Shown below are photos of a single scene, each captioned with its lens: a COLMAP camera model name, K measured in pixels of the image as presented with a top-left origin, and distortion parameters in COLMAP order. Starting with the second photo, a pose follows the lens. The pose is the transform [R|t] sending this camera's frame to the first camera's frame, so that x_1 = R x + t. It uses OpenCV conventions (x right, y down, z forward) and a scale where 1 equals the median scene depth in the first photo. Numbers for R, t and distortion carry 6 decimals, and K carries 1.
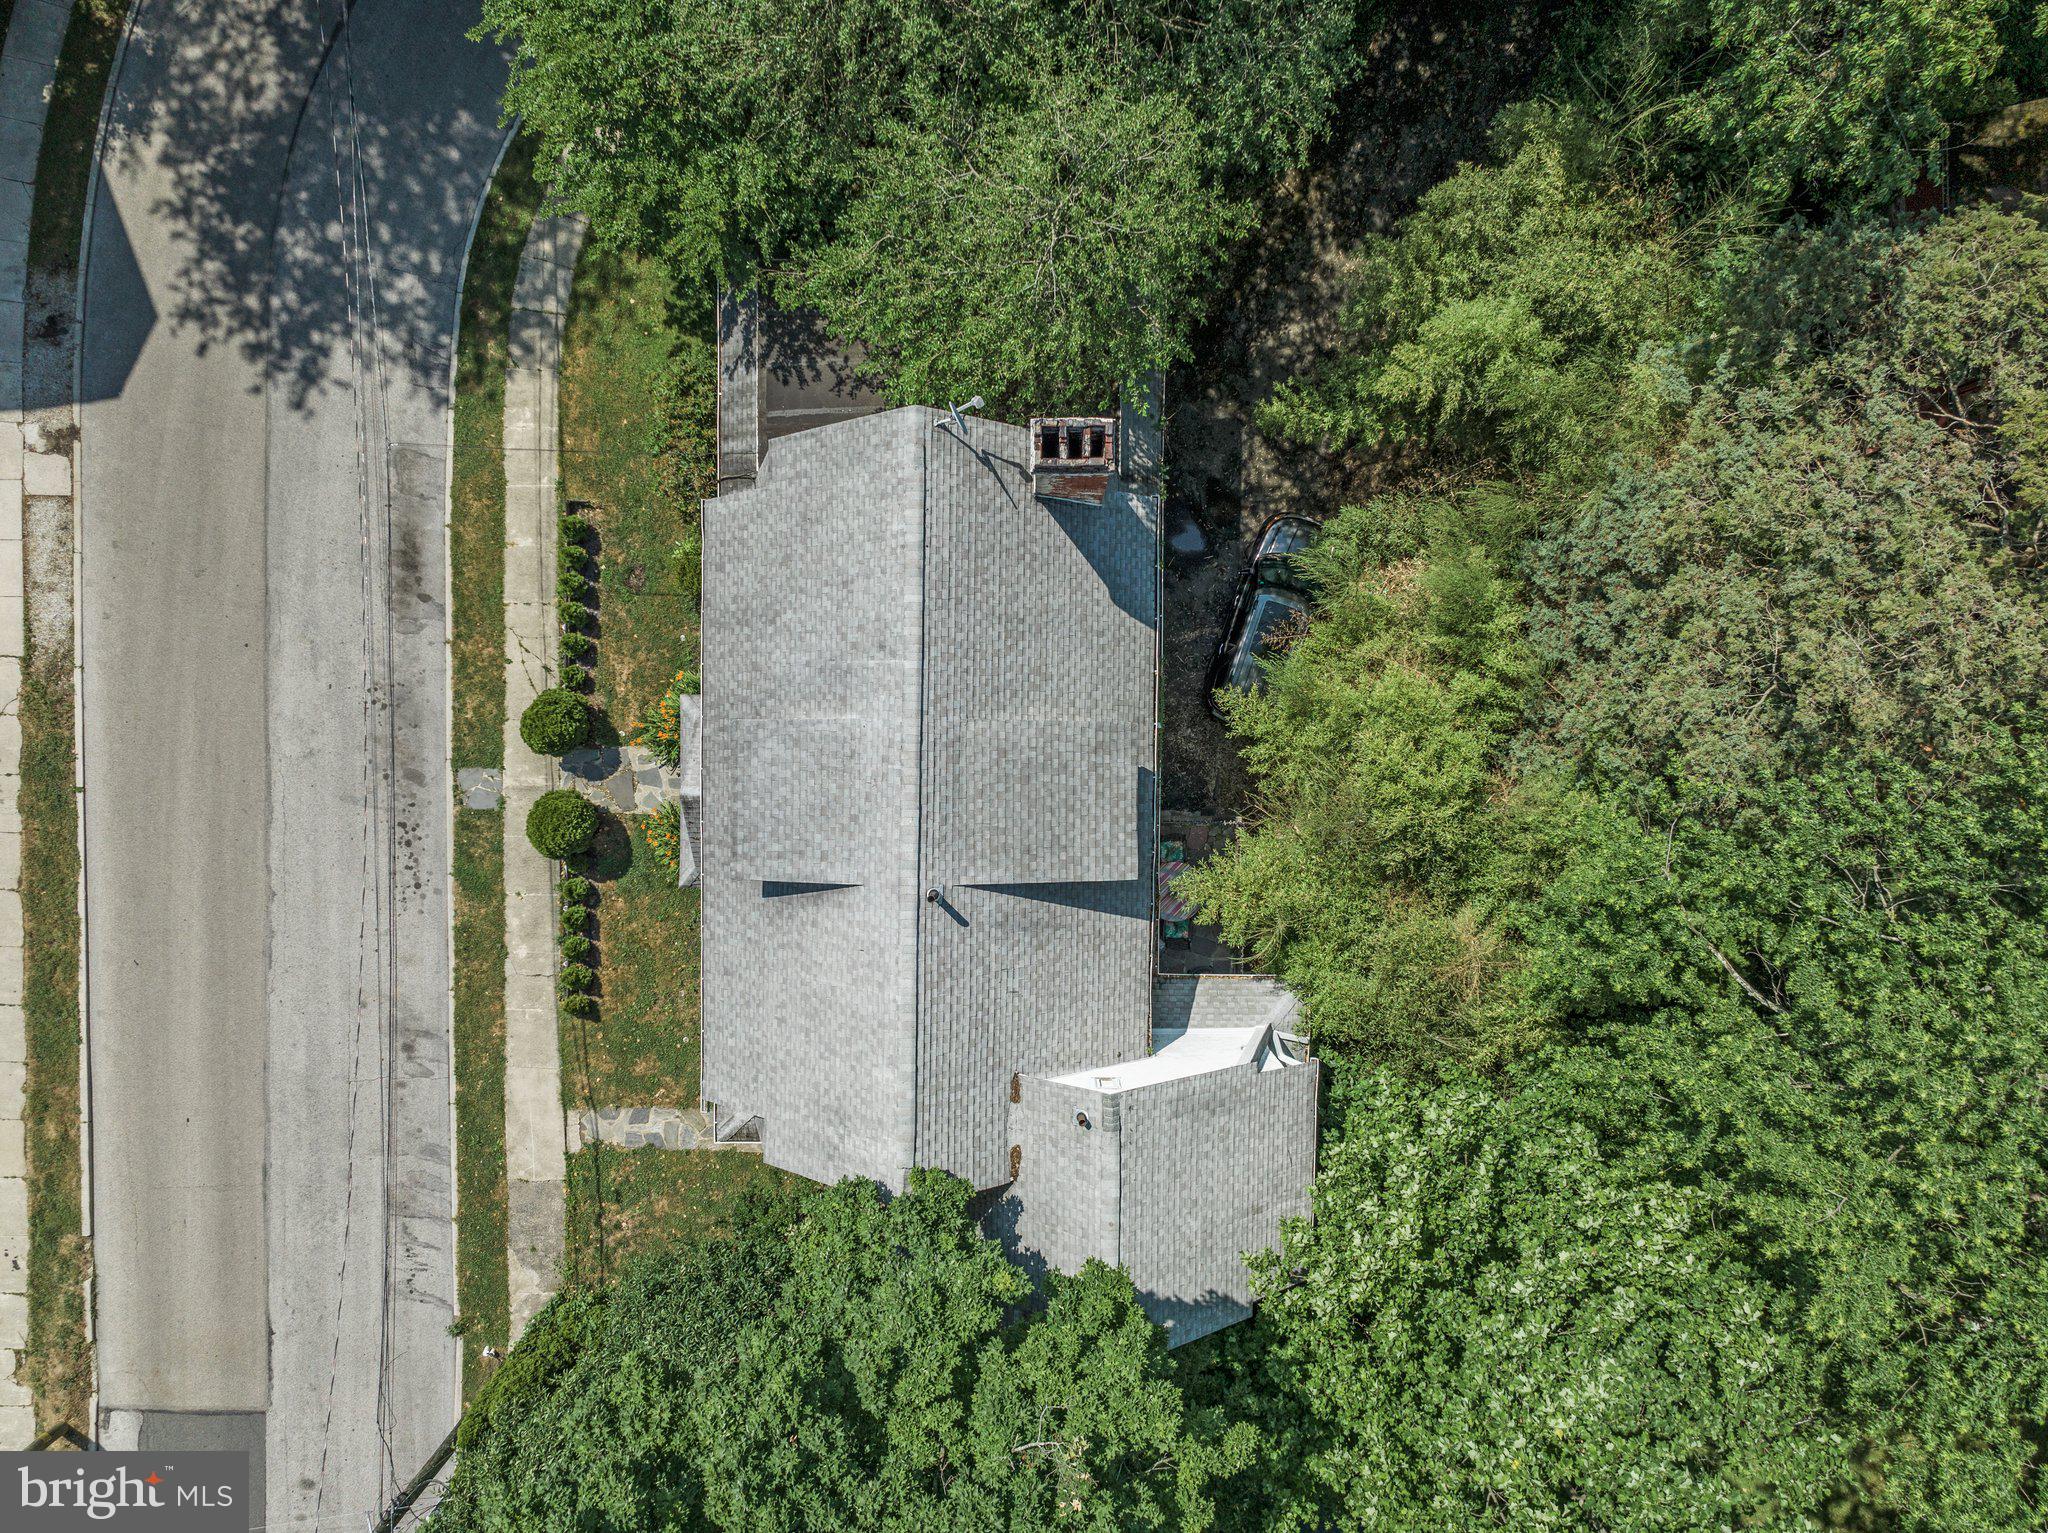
lens RADIAL K [[1397.9, 0, 1036.8], [0, 1397.9, 761.9], [0, 0, 1]] dist [-0.005318, -0.003828]
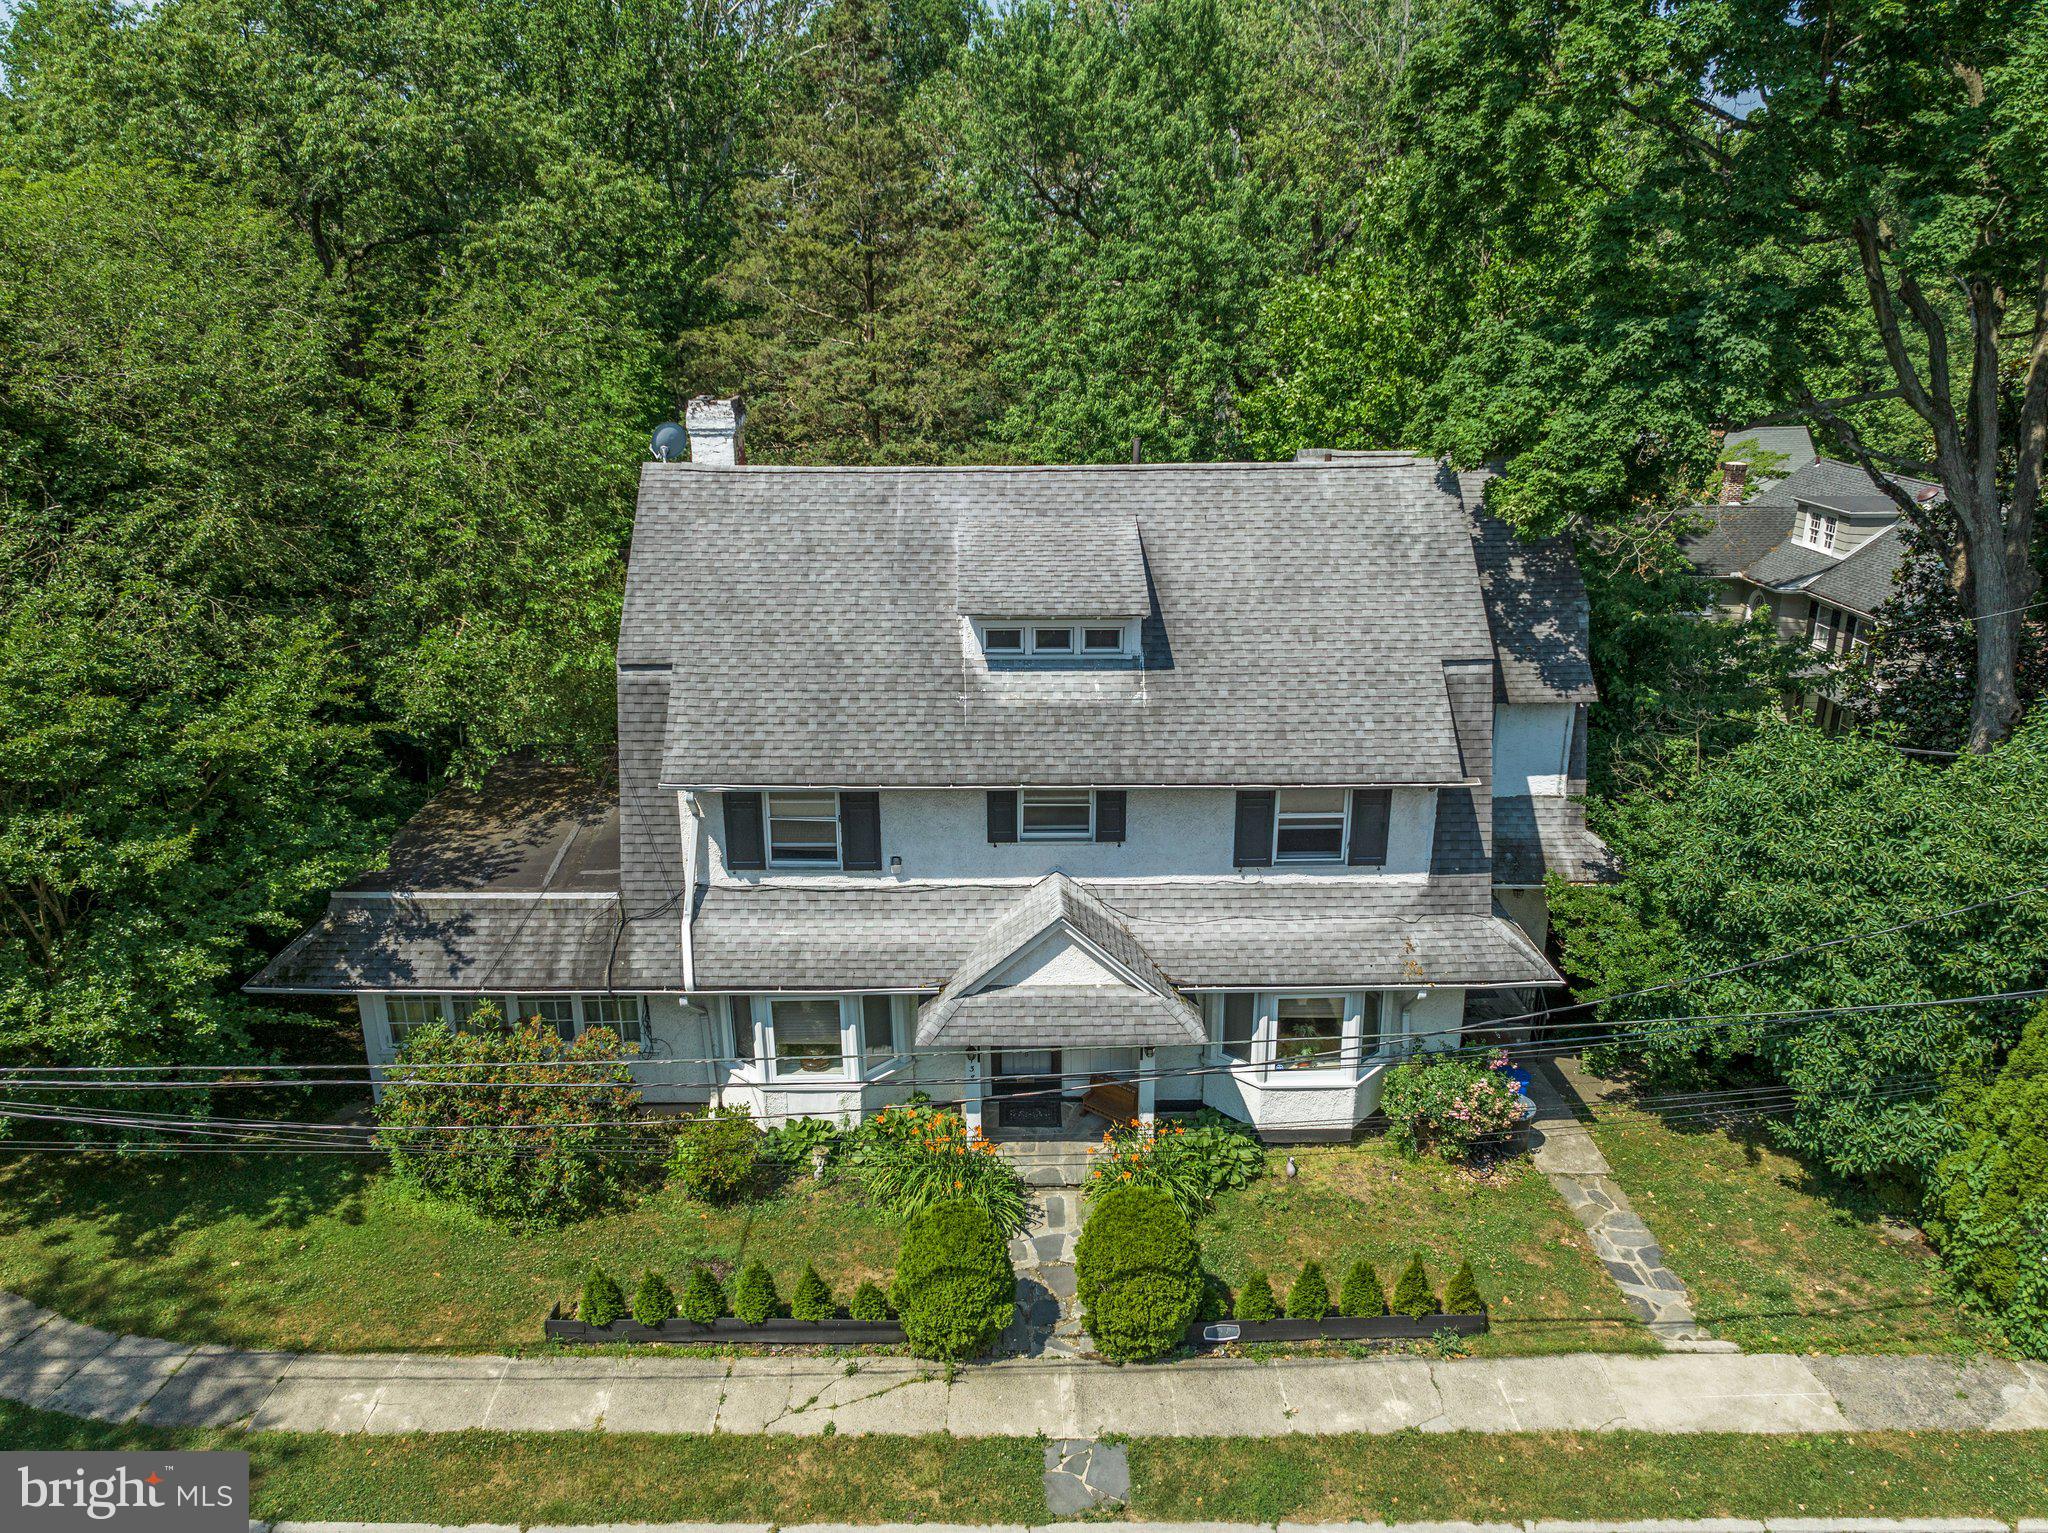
lens RADIAL K [[1397.9, 0, 1036.8], [0, 1397.9, 761.9], [0, 0, 1]] dist [-0.005318, -0.003828]
pose [[-0.038796, -0.334099, 0.941739, -0.772792], [0.999068, -0.030798, 0.030232, -0.005371], [0.018903, 0.942035, 0.334982, 0.604162]]
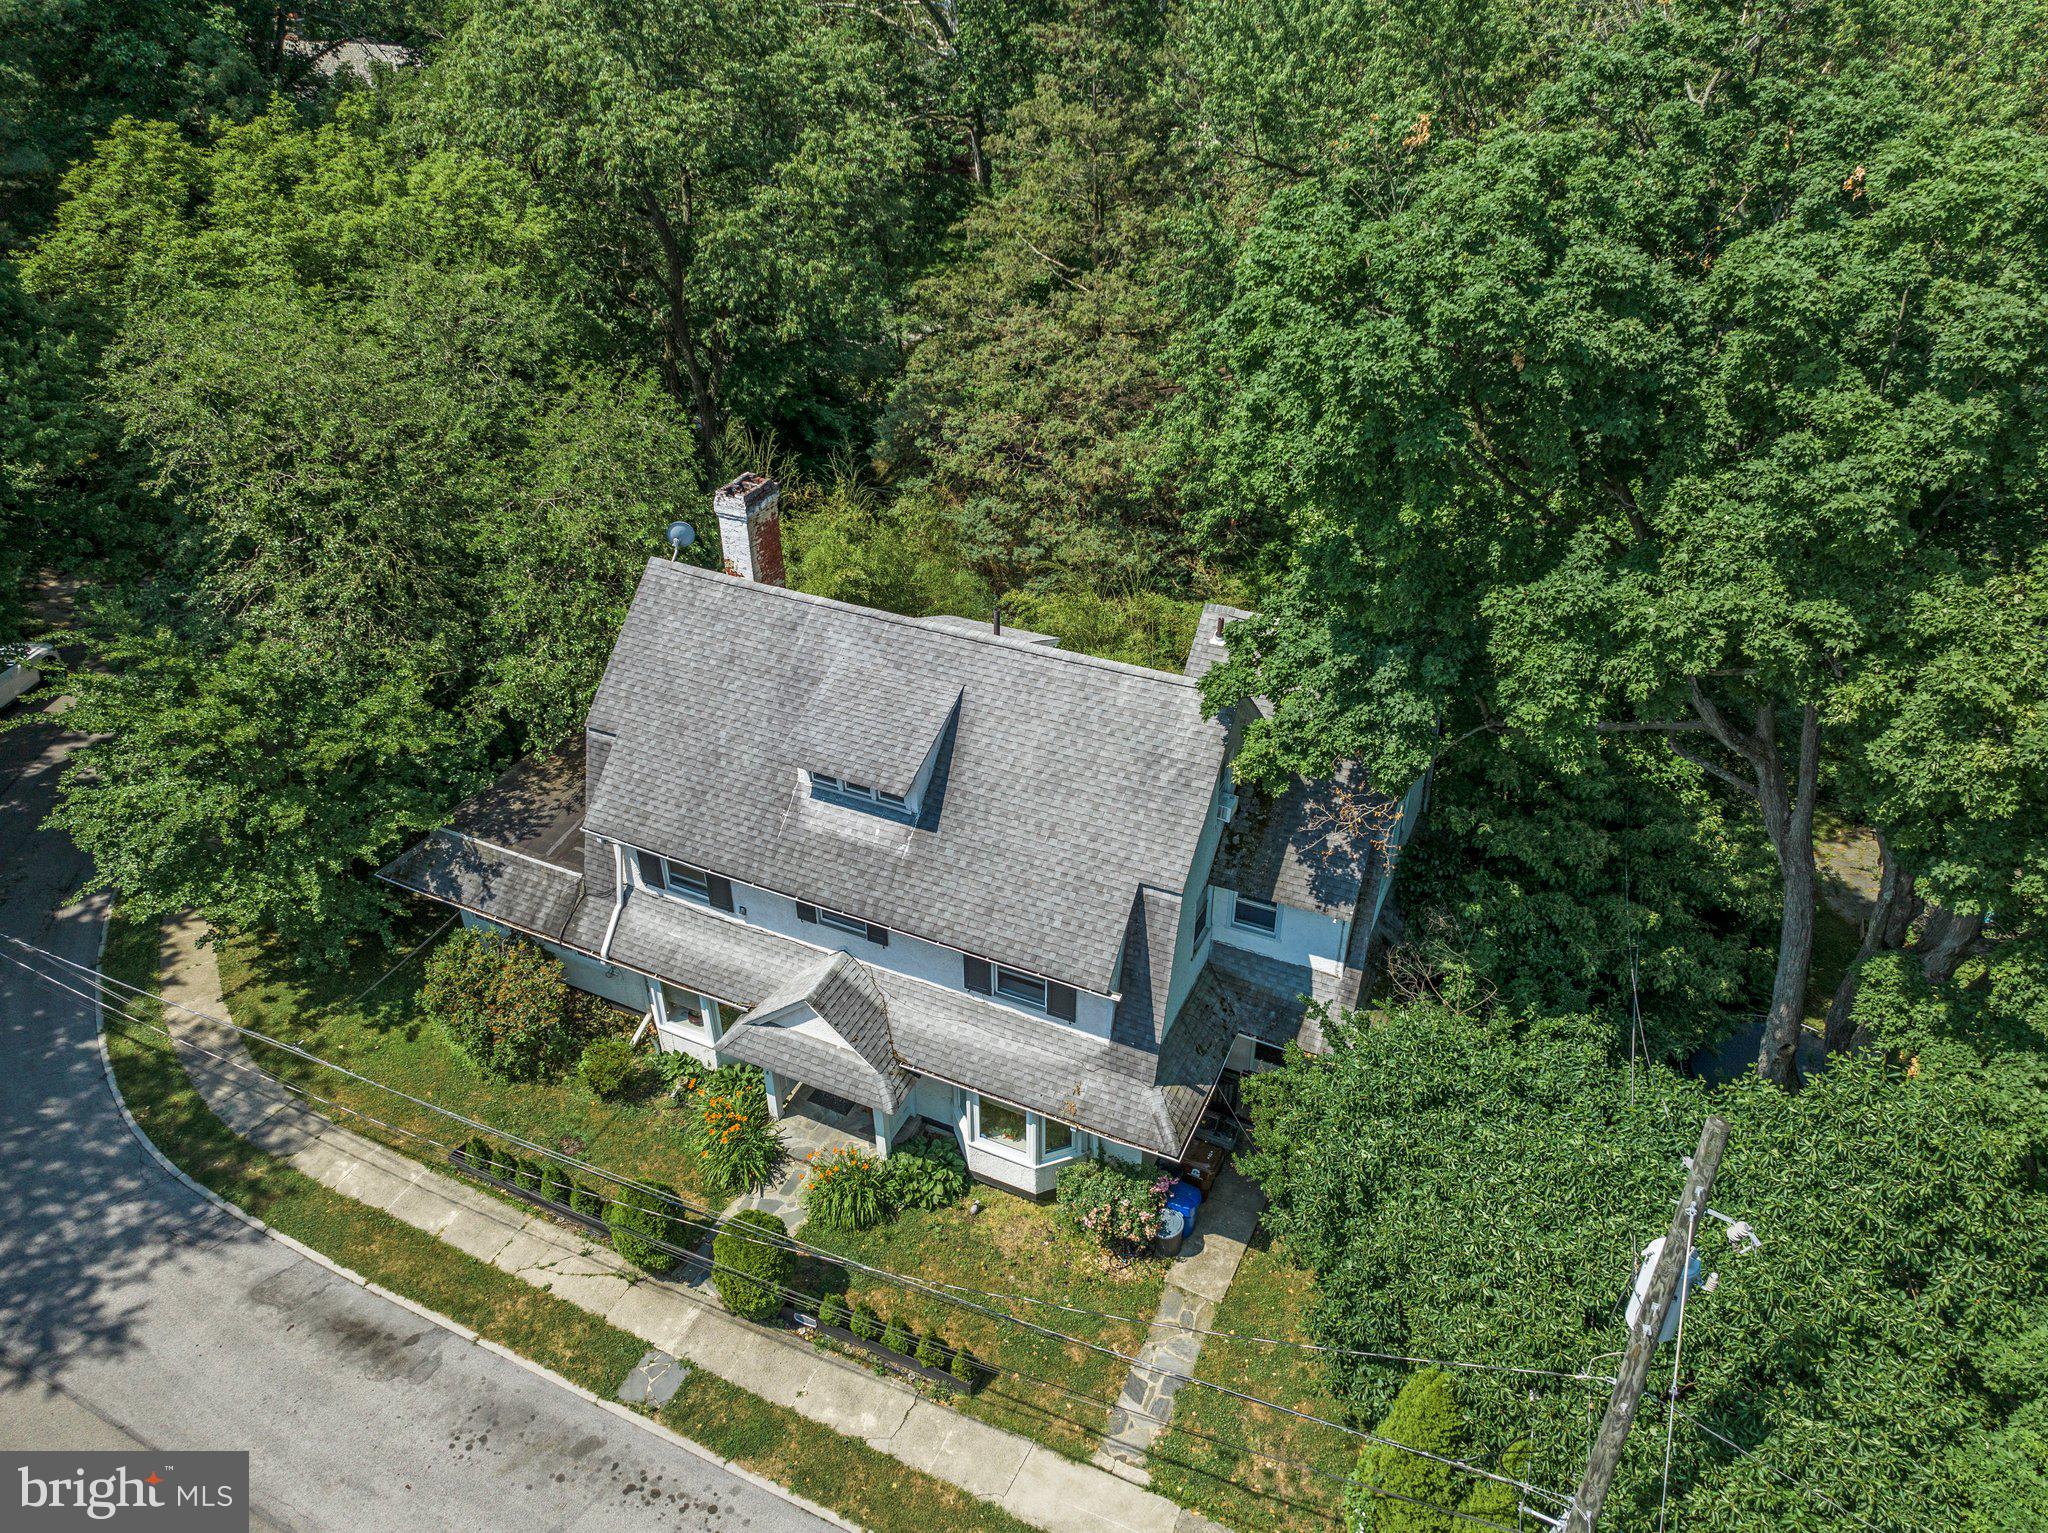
lens RADIAL K [[1397.9, 0, 1036.8], [0, 1397.9, 761.9], [0, 0, 1]] dist [-0.005318, -0.003828]
pose [[0.406274, -0.511371, 0.757259, -0.718503], [0.913516, 0.208496, -0.349310, 0.405731], [0.020741, 0.833684, 0.551852, 0.303242]]
